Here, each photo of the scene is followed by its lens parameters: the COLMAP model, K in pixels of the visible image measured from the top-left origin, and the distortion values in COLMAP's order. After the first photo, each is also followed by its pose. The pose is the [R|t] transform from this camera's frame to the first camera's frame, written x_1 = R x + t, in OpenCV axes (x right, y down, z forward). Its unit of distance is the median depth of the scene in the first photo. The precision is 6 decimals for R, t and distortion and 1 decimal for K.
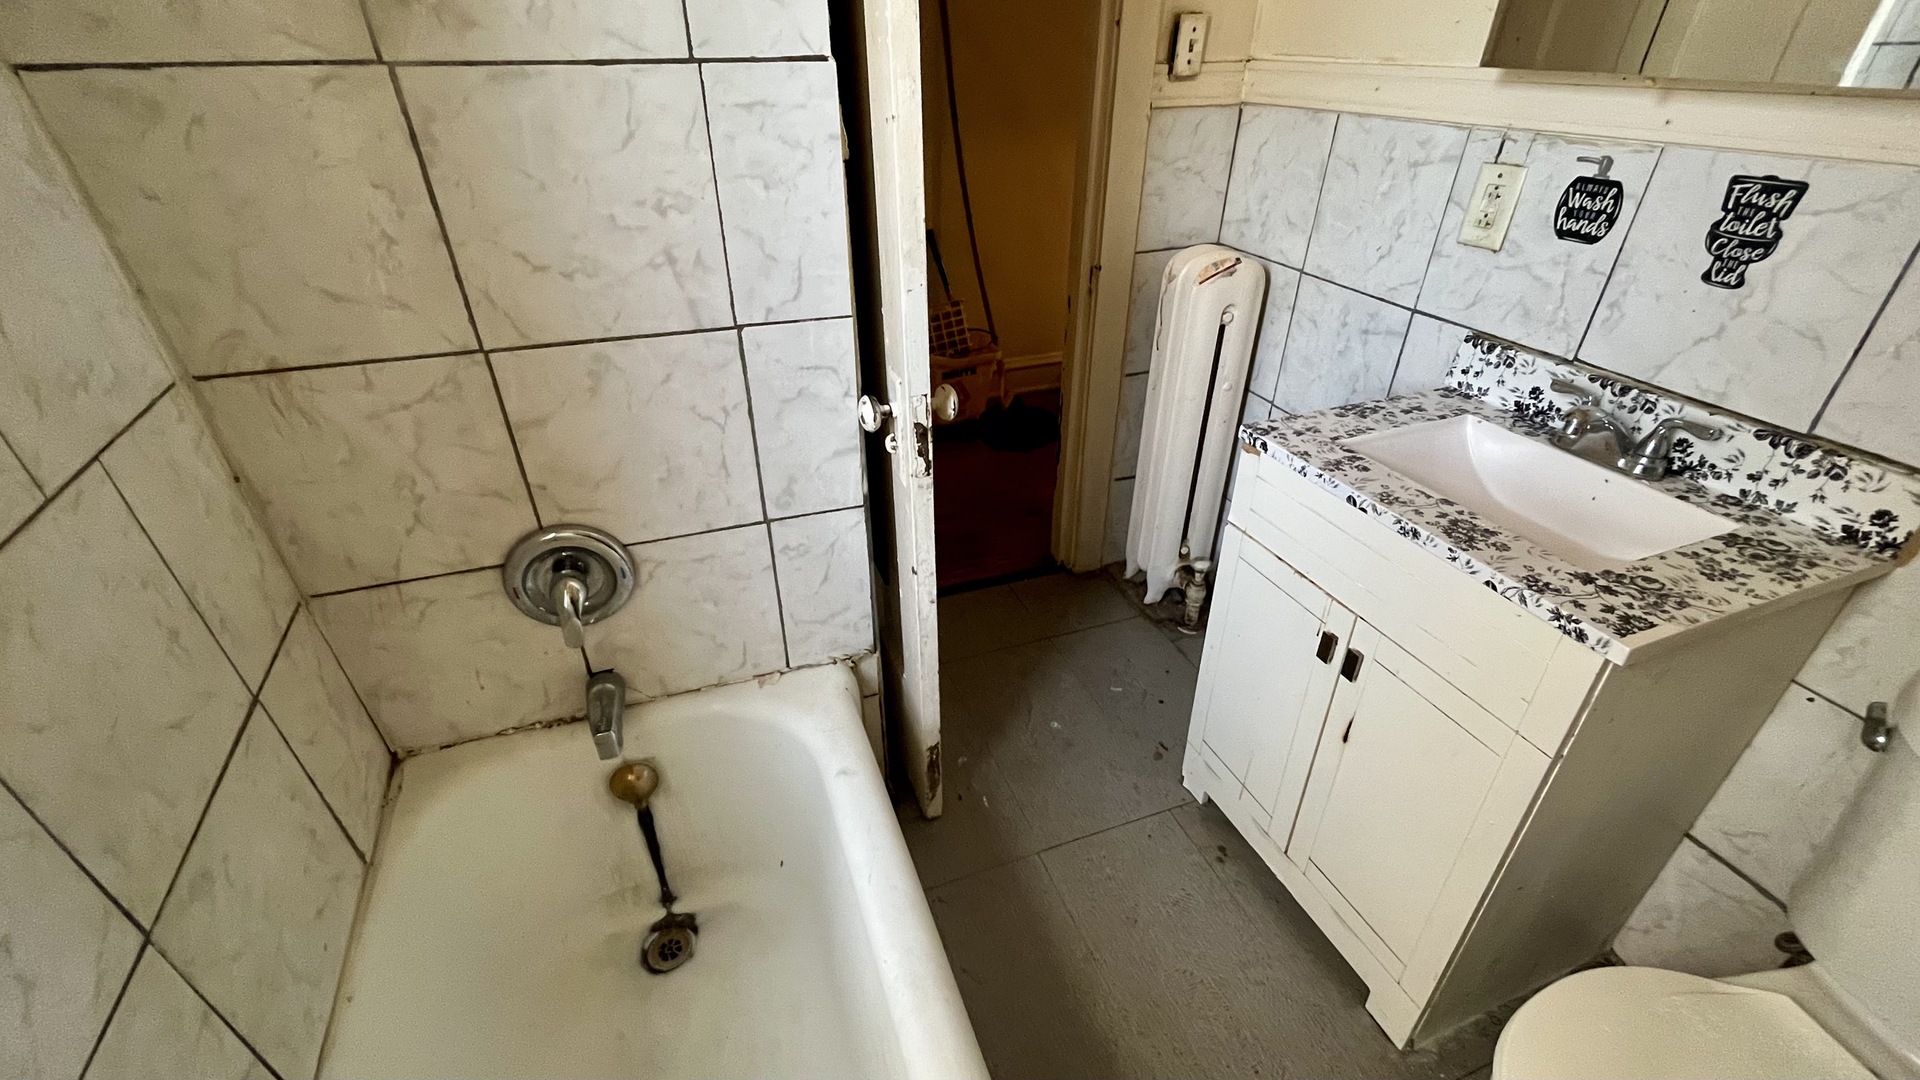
lens RADIAL K [[802.5, 0, 954.7], [0, 802.5, 549.4], [0, 0, 1]] dist [-0.000953, 0.000094]
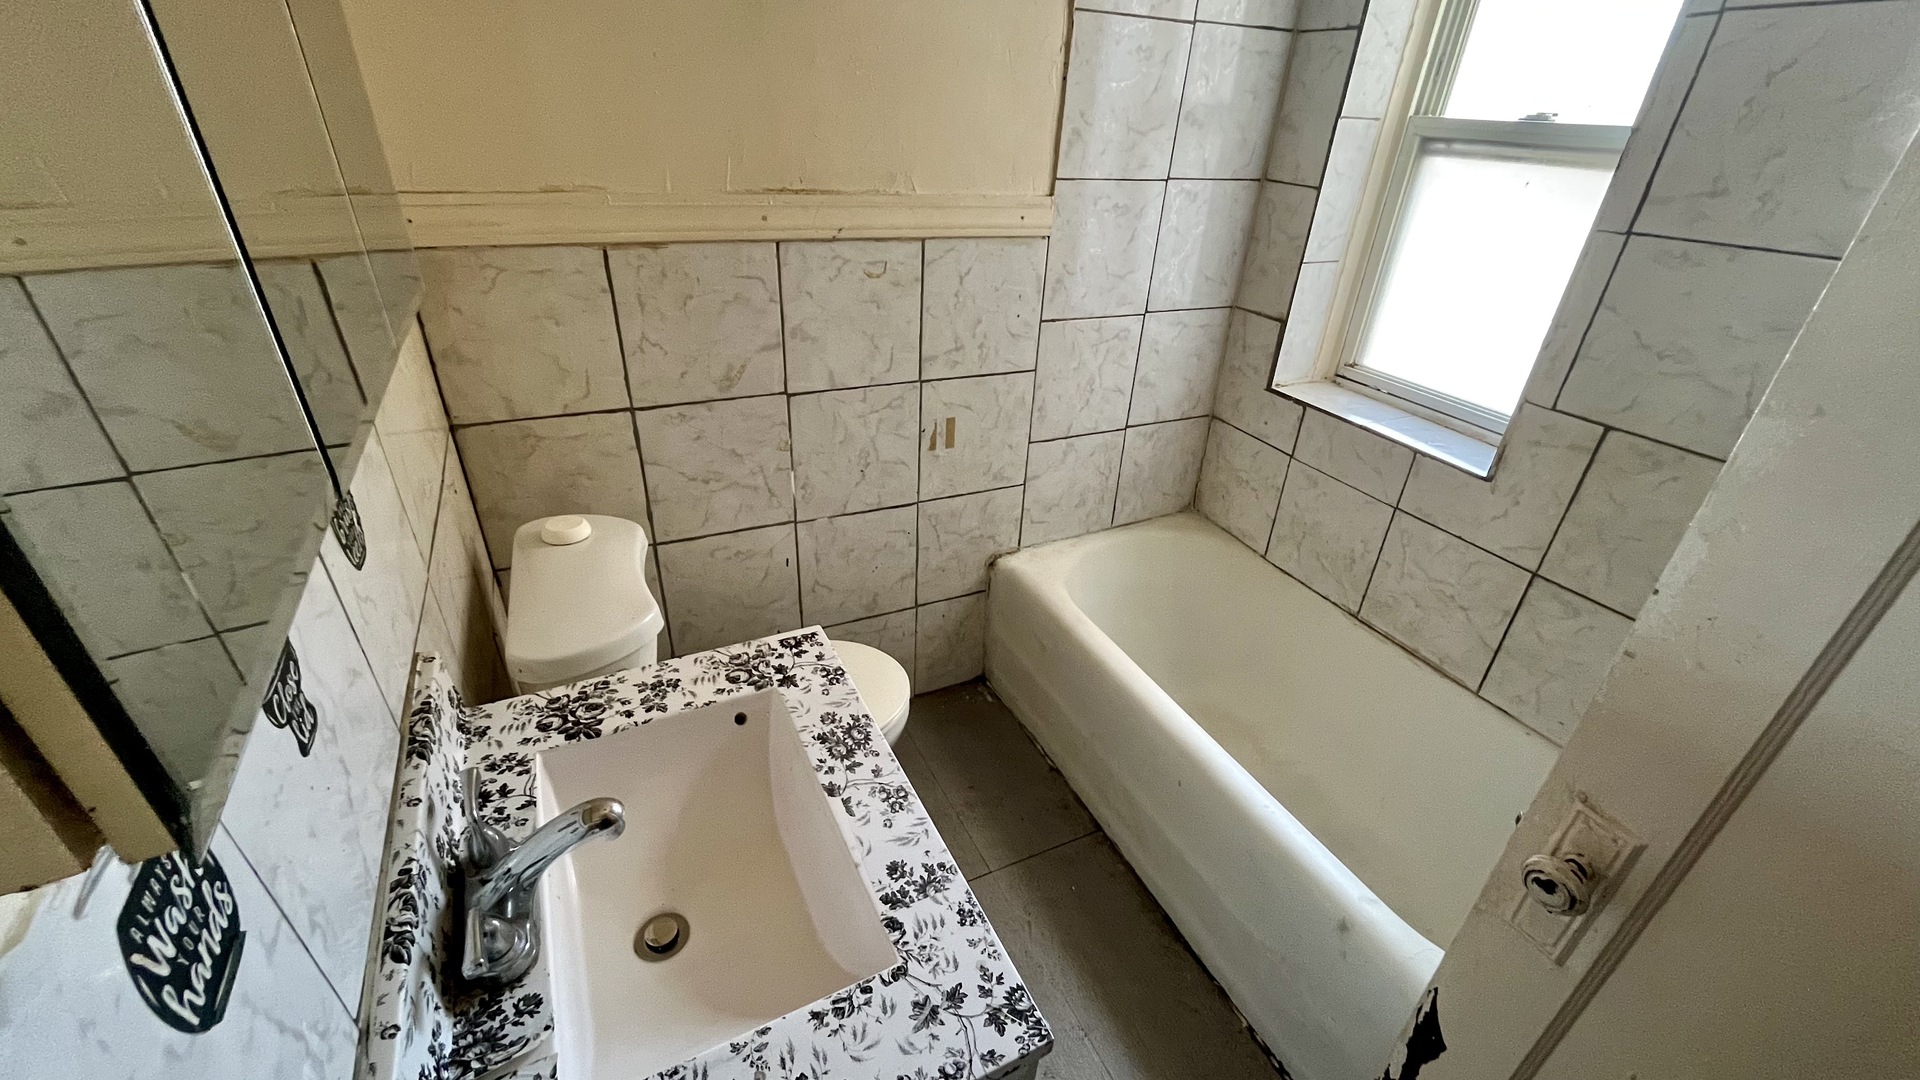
lens RADIAL K [[802.5, 0, 954.7], [0, 802.5, 549.4], [0, 0, 1]] dist [-0.000953, 0.000094]
pose [[-0.993532, 0.025021, -0.110765, 0.592344], [-0.087025, 0.458847, 0.884243, -0.939472], [0.072949, 0.888163, -0.453702, 1.201765]]
